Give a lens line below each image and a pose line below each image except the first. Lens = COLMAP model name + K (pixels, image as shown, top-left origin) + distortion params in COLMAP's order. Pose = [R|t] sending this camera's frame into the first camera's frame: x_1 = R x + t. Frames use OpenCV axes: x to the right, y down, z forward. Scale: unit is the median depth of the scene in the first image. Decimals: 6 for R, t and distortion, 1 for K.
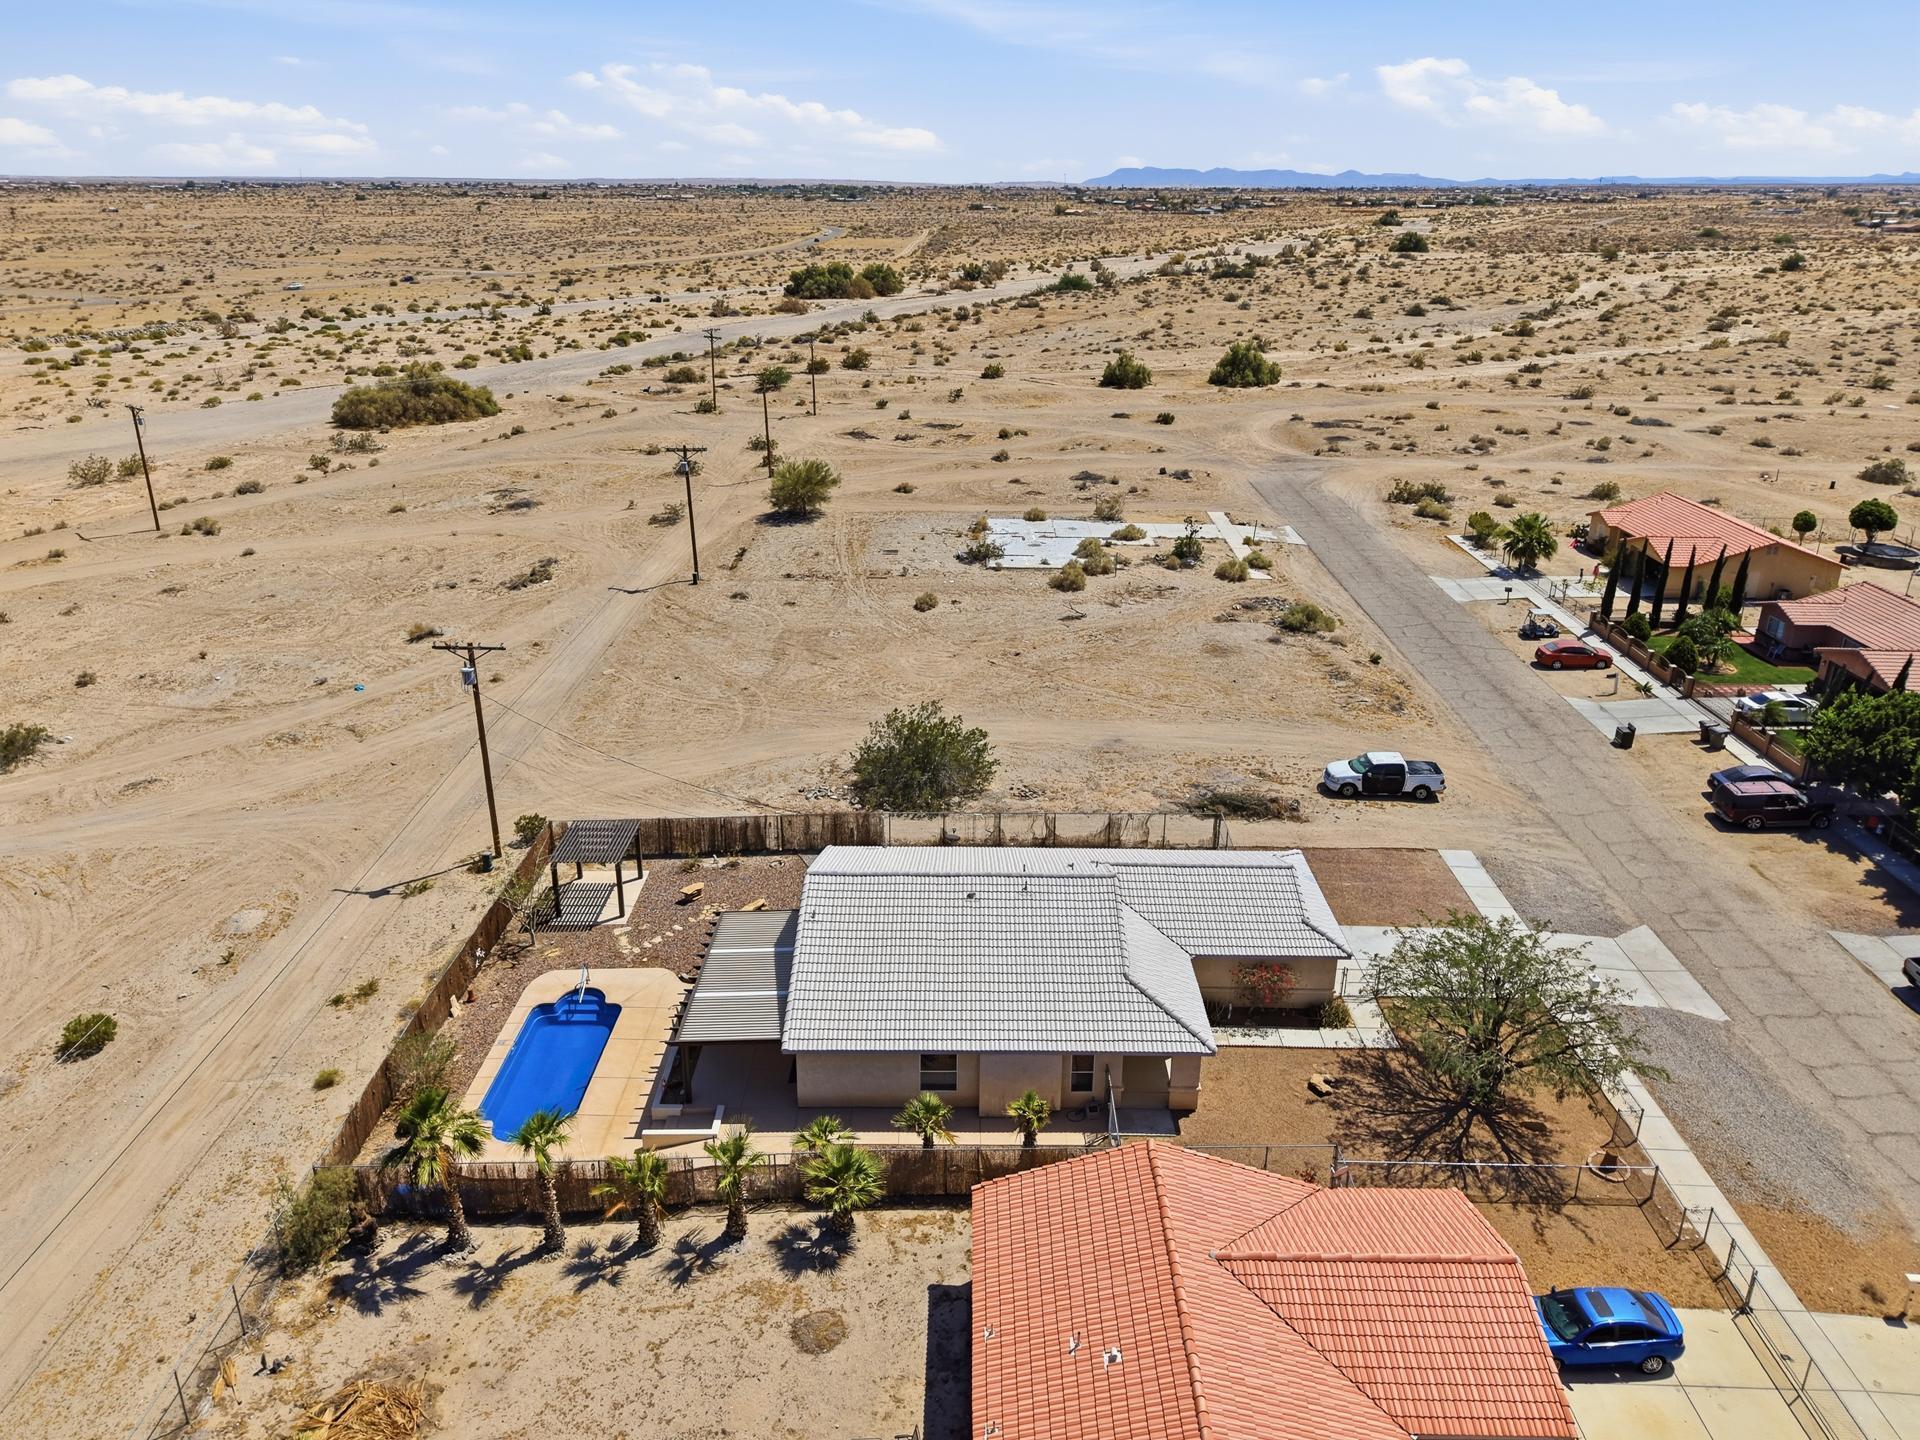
lens RADIAL K [[1296.2, 0, 978.8], [0, 1296.2, 718.7], [0, 0, 1]] dist [0.035633, -0.036695]
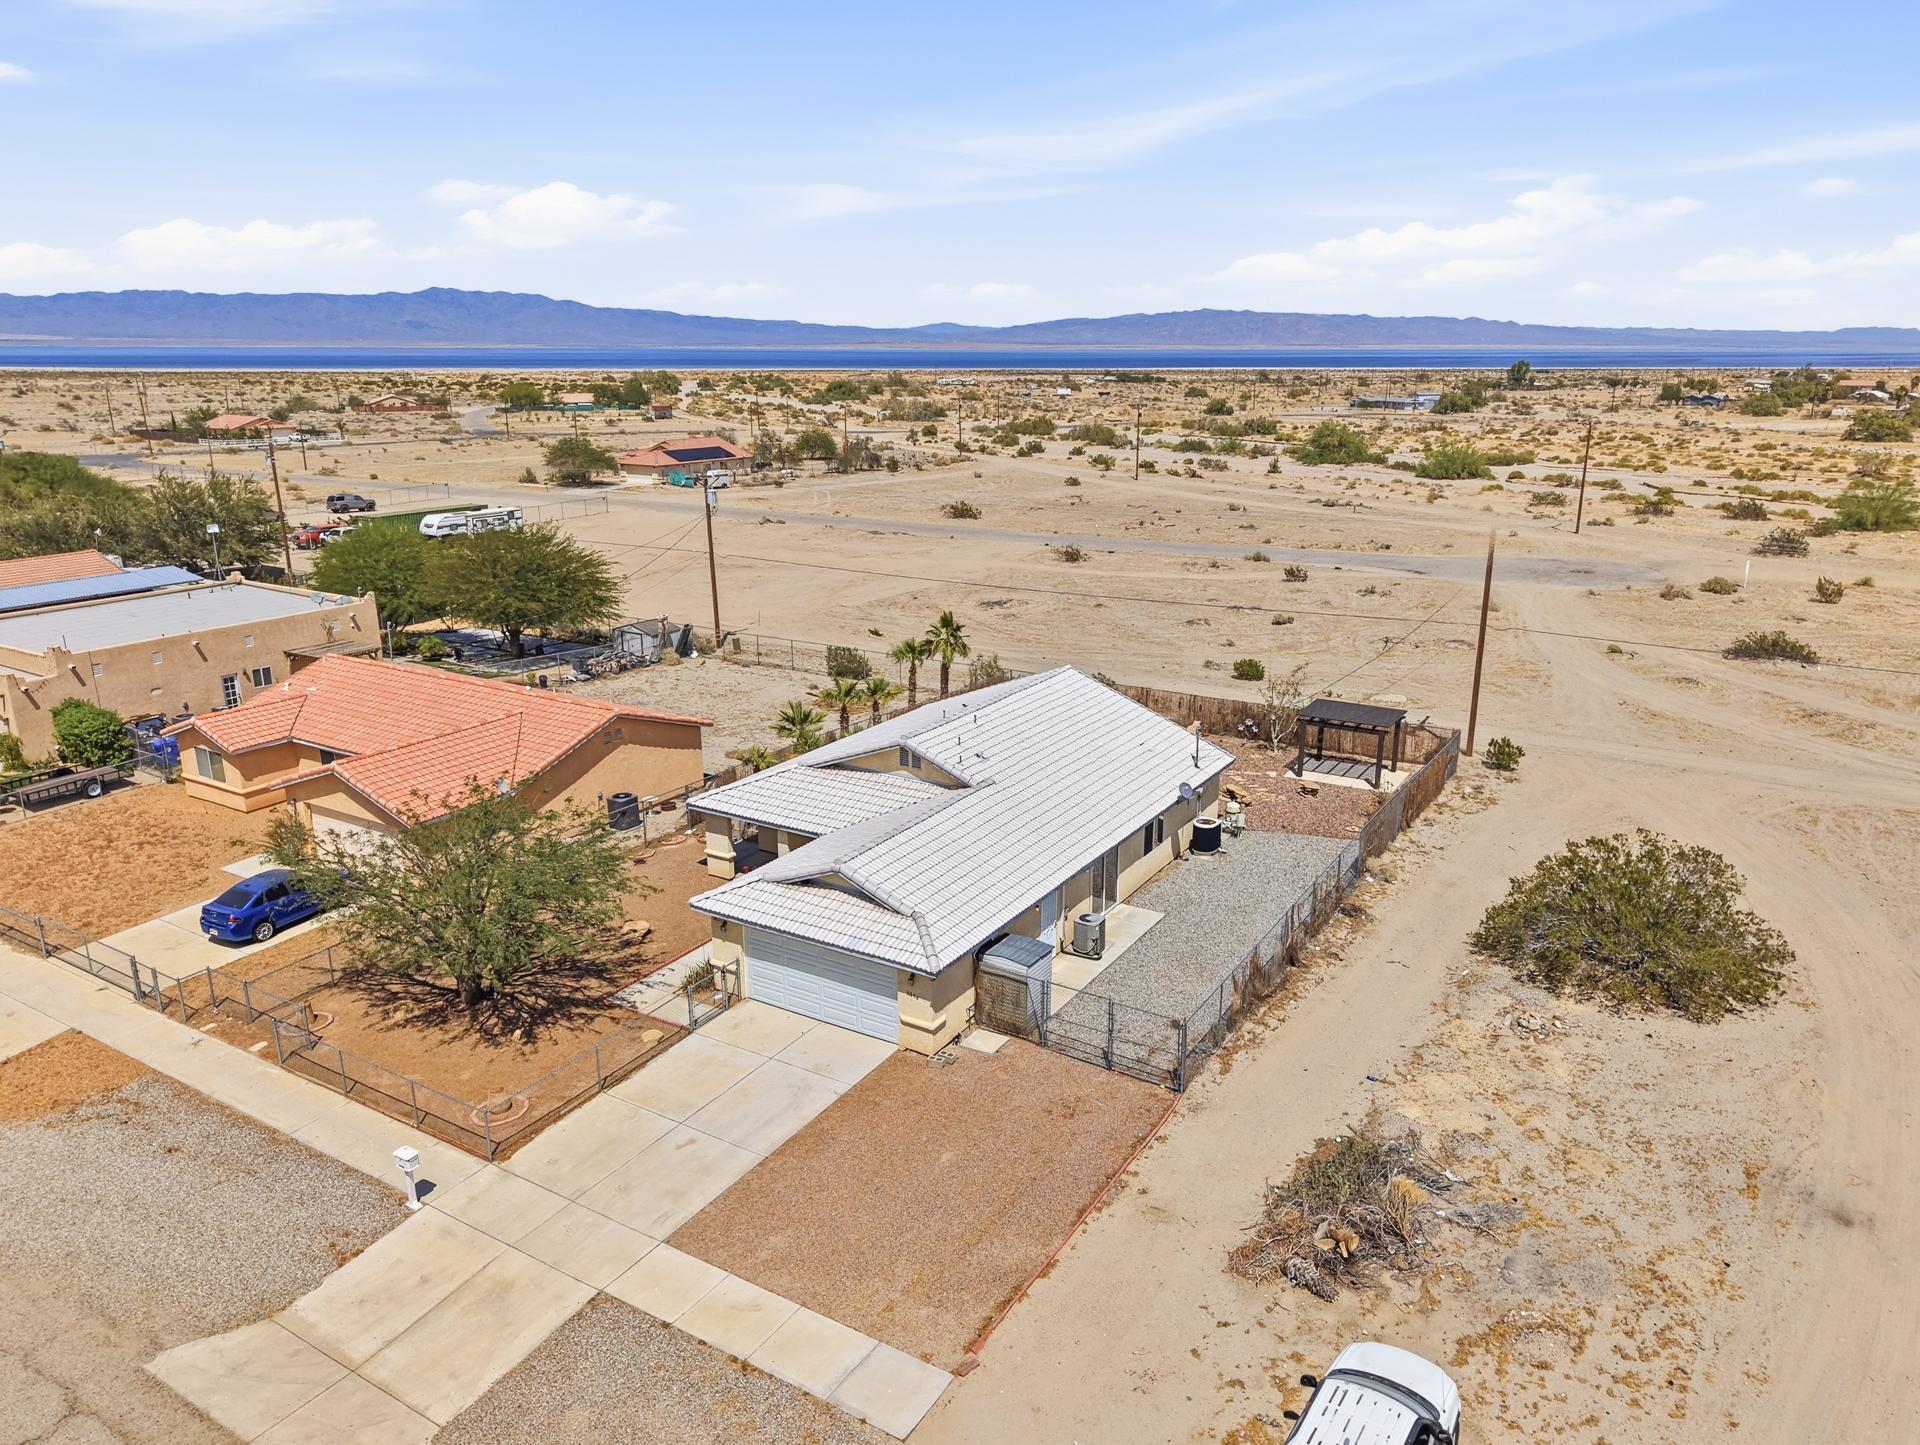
lens RADIAL K [[1301.5, 0, 960.7], [0, 1301.5, 767.8], [0, 0, 1]] dist [0.053366, -0.065585]
pose [[-0.524485, 0.254678, -0.812438, 0.556085], [-0.332011, 0.817498, 0.470601, -0.197508], [0.784018, 0.516561, -0.344210, 0.943708]]
